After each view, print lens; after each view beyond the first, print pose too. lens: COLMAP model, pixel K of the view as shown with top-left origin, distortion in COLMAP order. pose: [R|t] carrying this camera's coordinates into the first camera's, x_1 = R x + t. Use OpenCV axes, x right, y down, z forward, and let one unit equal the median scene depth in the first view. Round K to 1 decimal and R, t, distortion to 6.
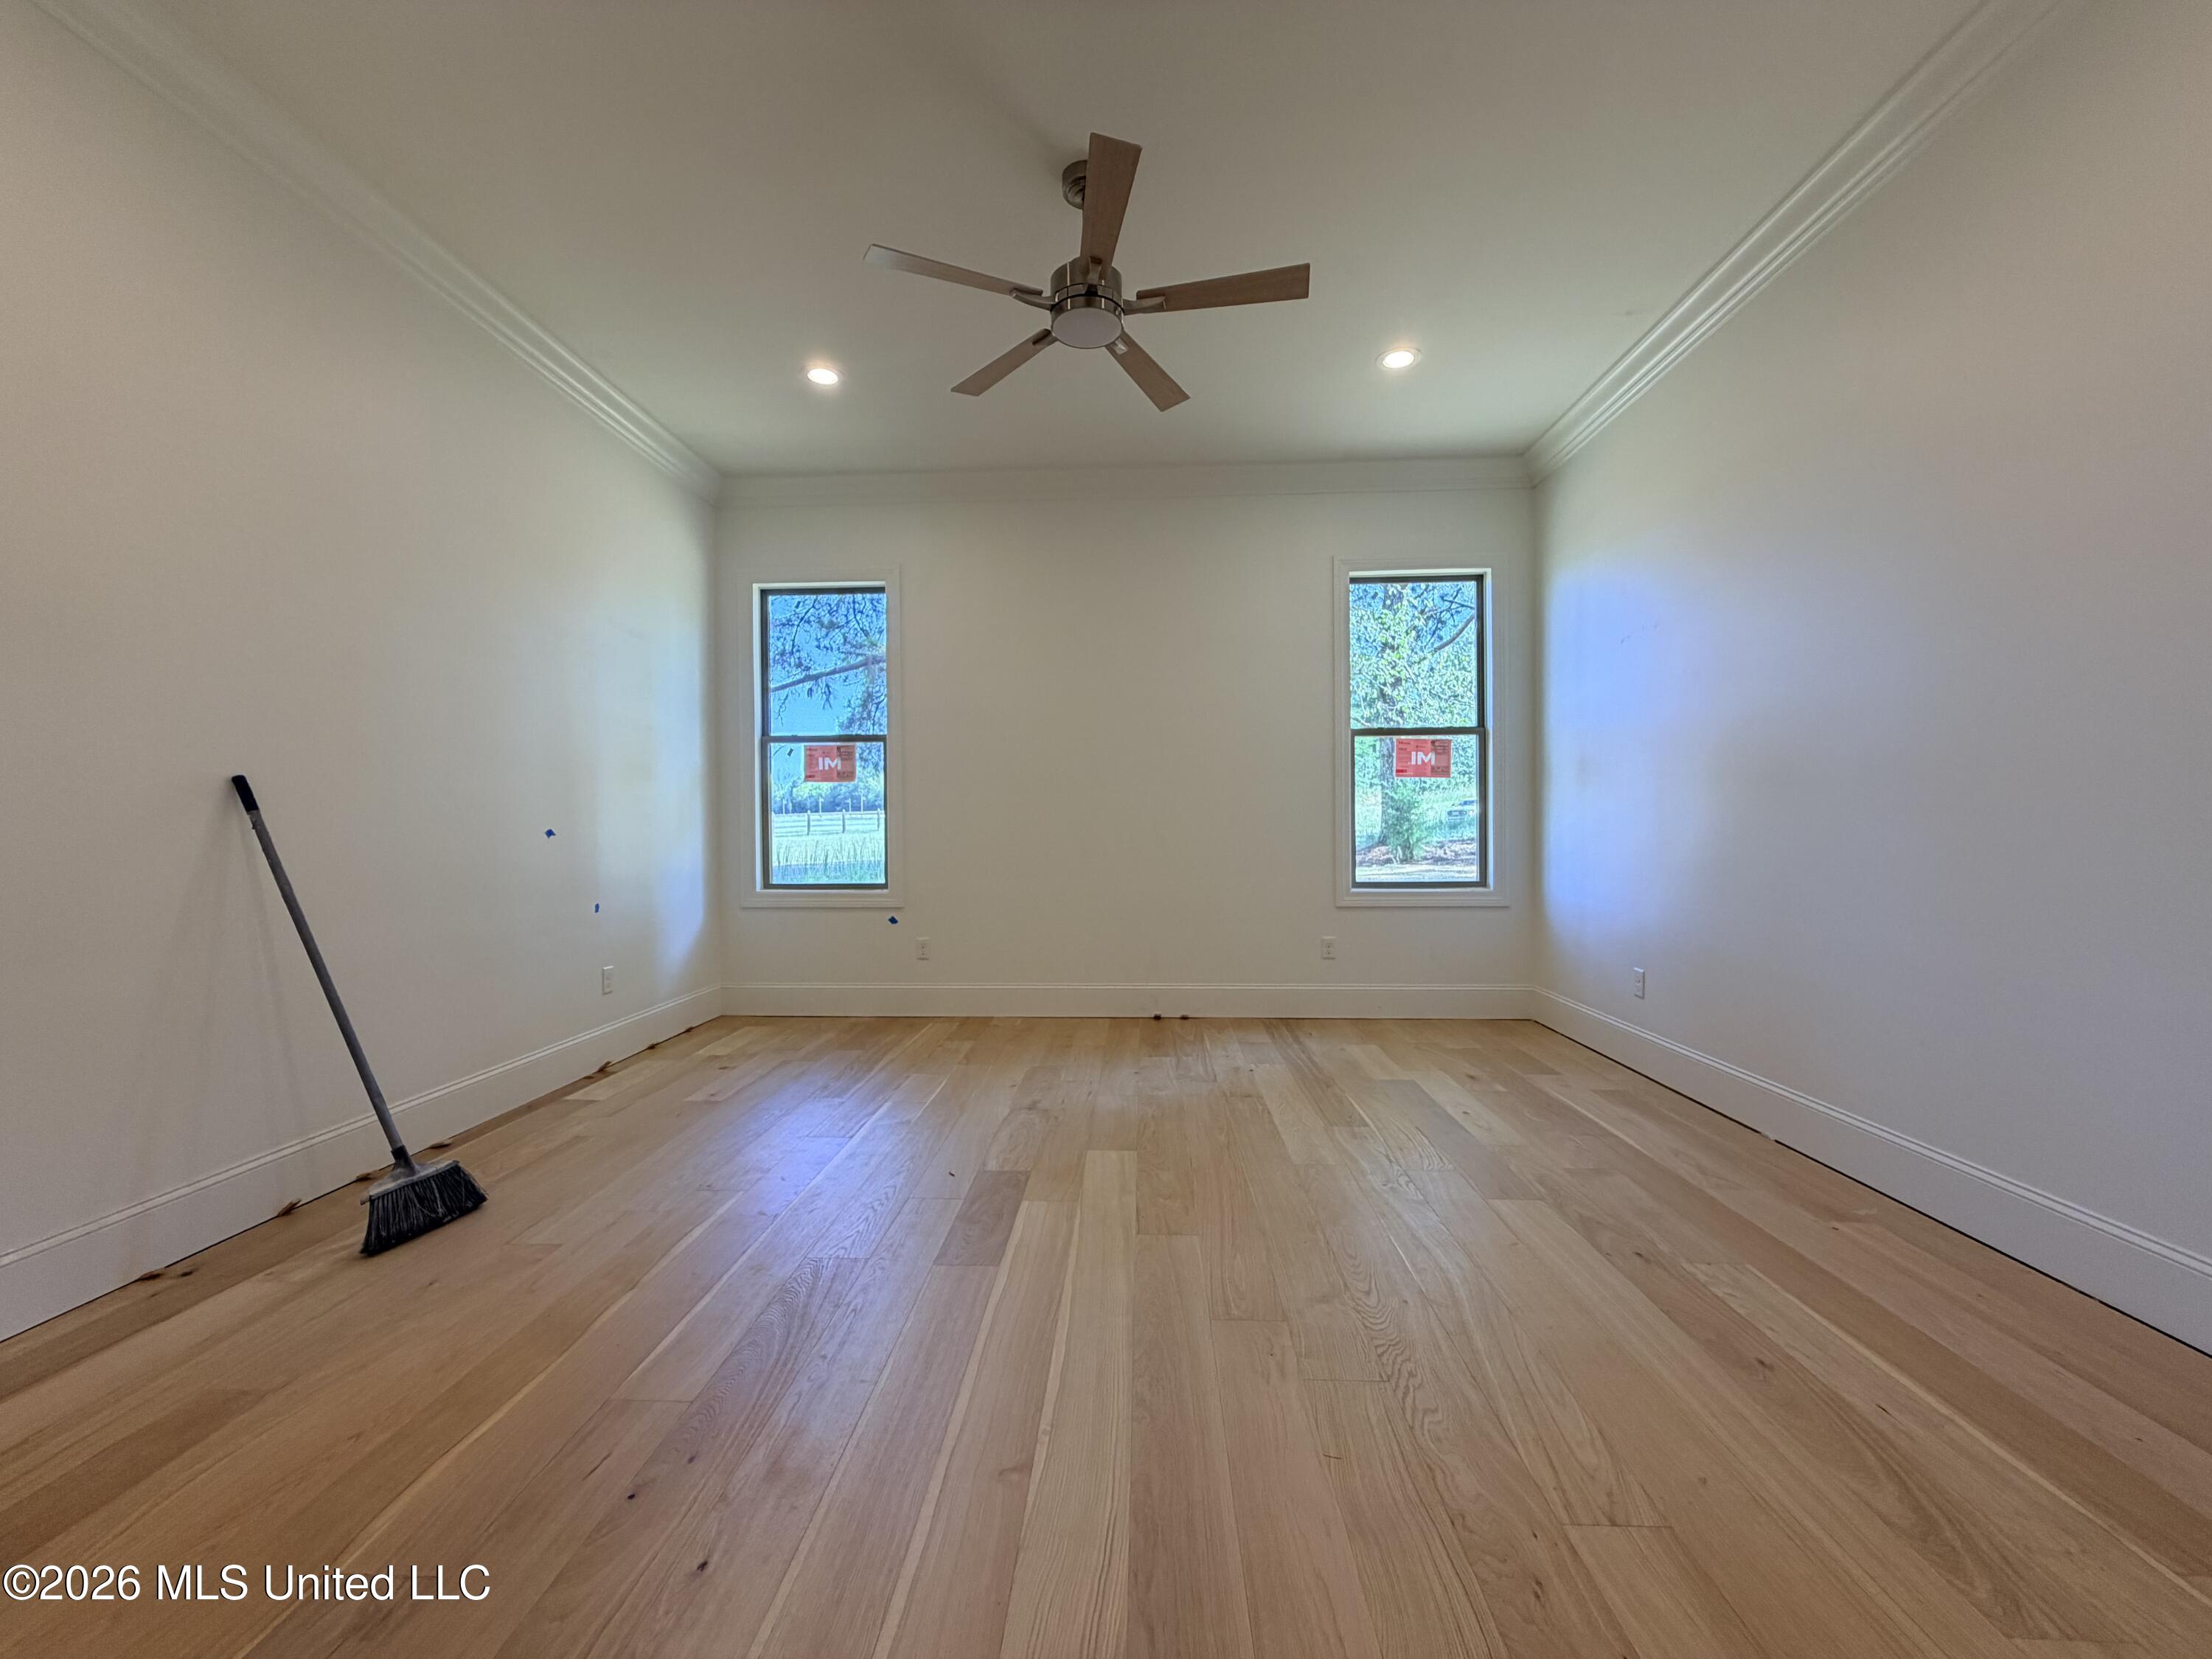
lens RADIAL K [[897.9, 0, 1099.0], [0, 897.9, 813.6], [0, 0, 1]] dist [0.000048, 0.000052]
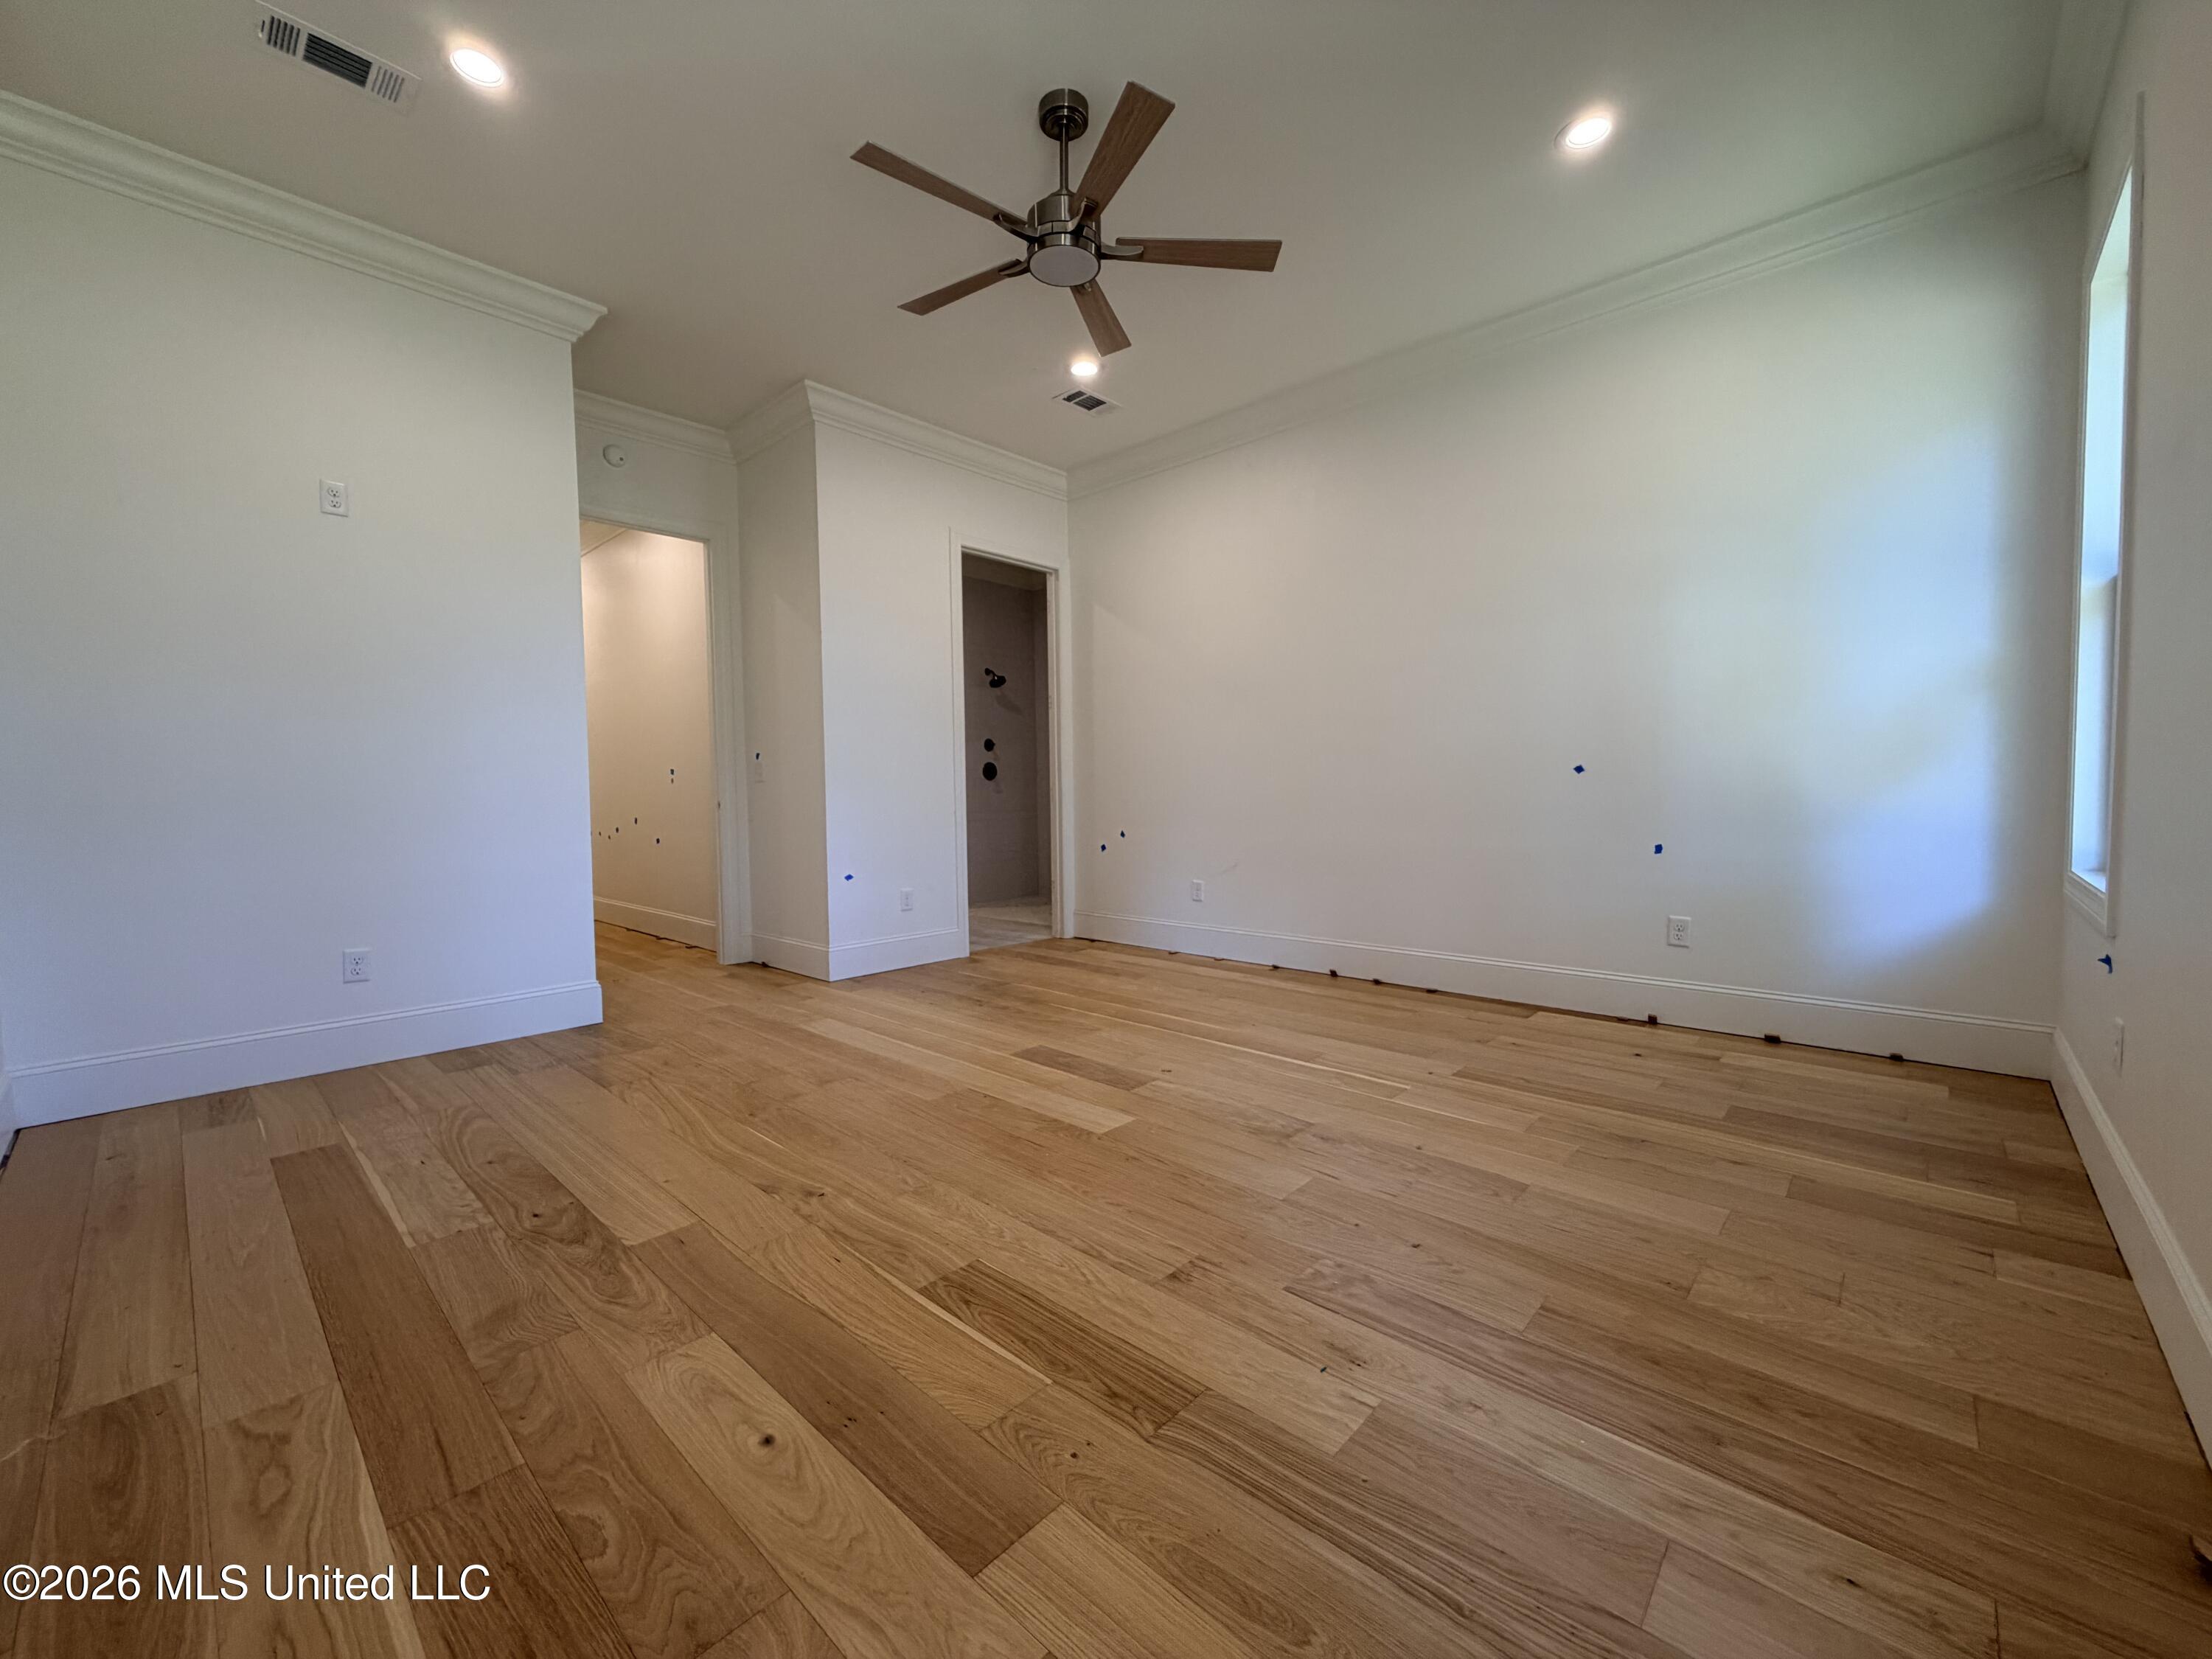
lens RADIAL K [[897.9, 0, 1099.0], [0, 897.9, 829.5], [0, 0, 1]] dist [0.000048, 0.000052]
pose [[-0.656365, 0.048152, -0.752906, 0.735281], [0.022459, 0.998766, 0.044297, 0.043328], [0.754109, 0.012166, -0.656636, 1.678923]]
